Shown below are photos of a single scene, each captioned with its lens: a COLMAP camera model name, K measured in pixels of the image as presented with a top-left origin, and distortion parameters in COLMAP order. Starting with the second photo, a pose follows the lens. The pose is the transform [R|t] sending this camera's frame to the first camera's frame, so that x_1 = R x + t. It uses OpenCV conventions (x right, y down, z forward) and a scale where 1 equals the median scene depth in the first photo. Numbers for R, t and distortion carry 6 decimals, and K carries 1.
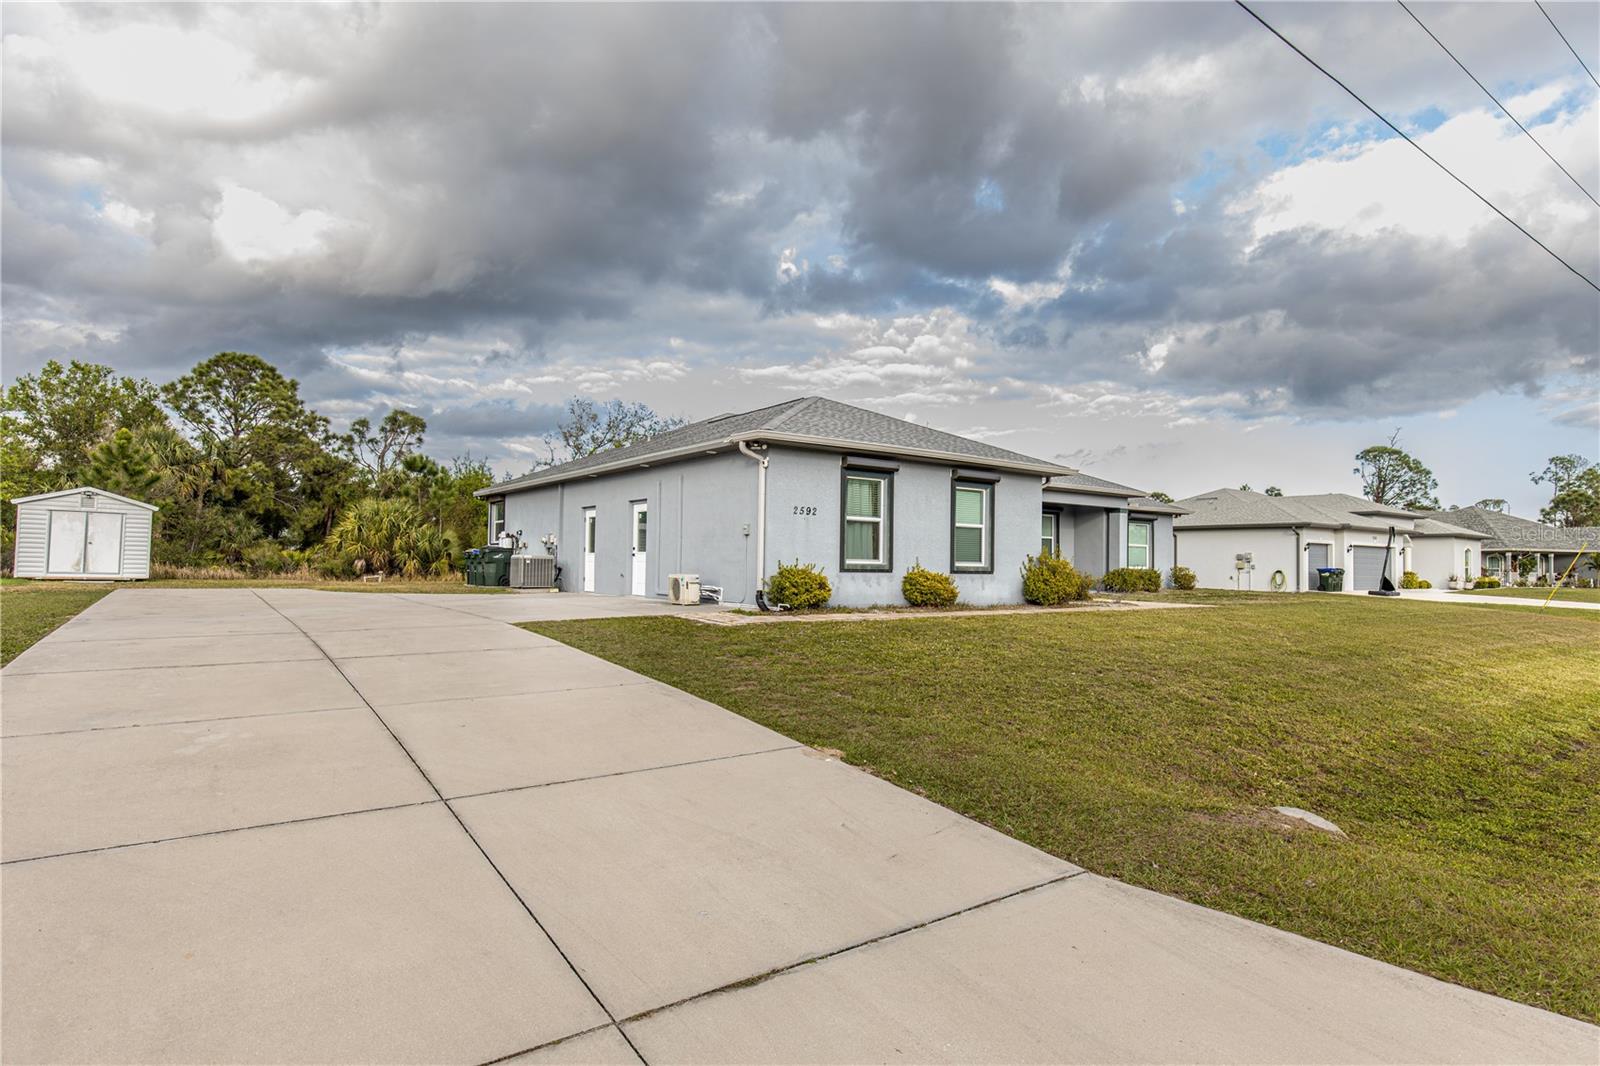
lens RADIAL K [[860.0, 0, 801.7], [0, 860.0, 527.9], [0, 0, 1]] dist [0.003757, 0.002634]
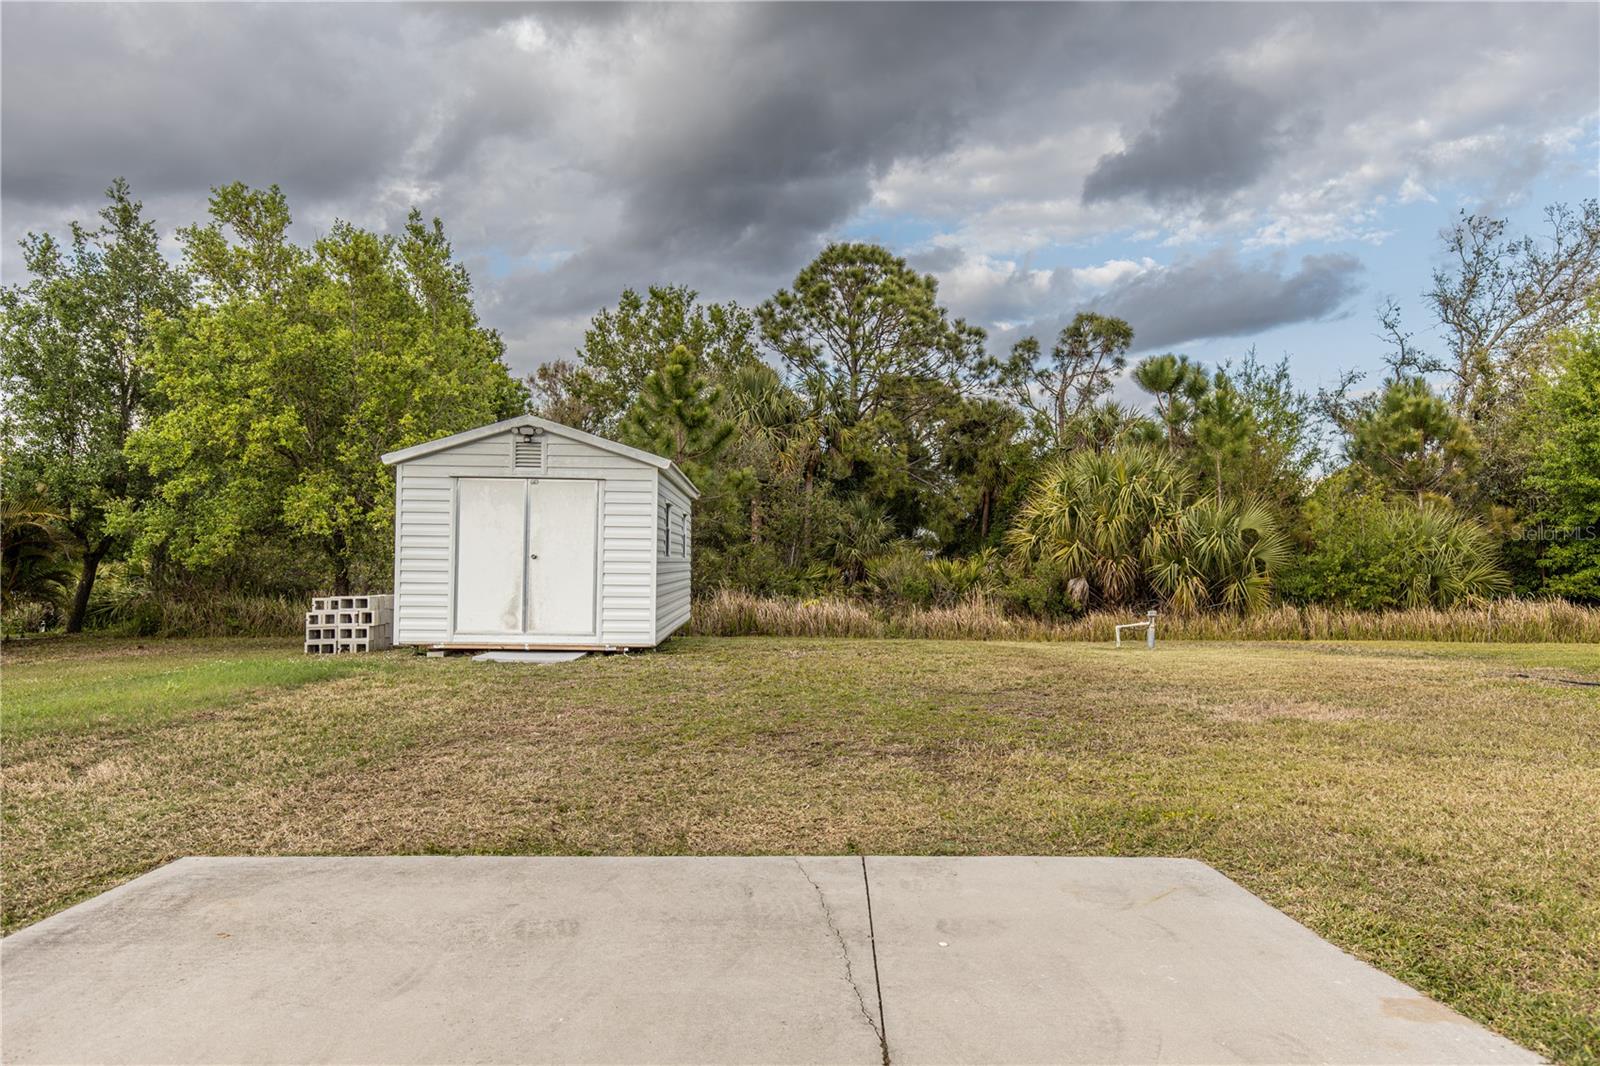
lens RADIAL K [[1073.0, 0, 800.4], [0, 1073.0, 535.3], [0, 0, 1]] dist [-0.001179, -0.000643]
pose [[0.800120, -0.028476, -0.599164, -0.236142], [0.036391, 0.999337, 0.001101, 0.006327], [0.598735, -0.022686, 0.800626, 0.370867]]
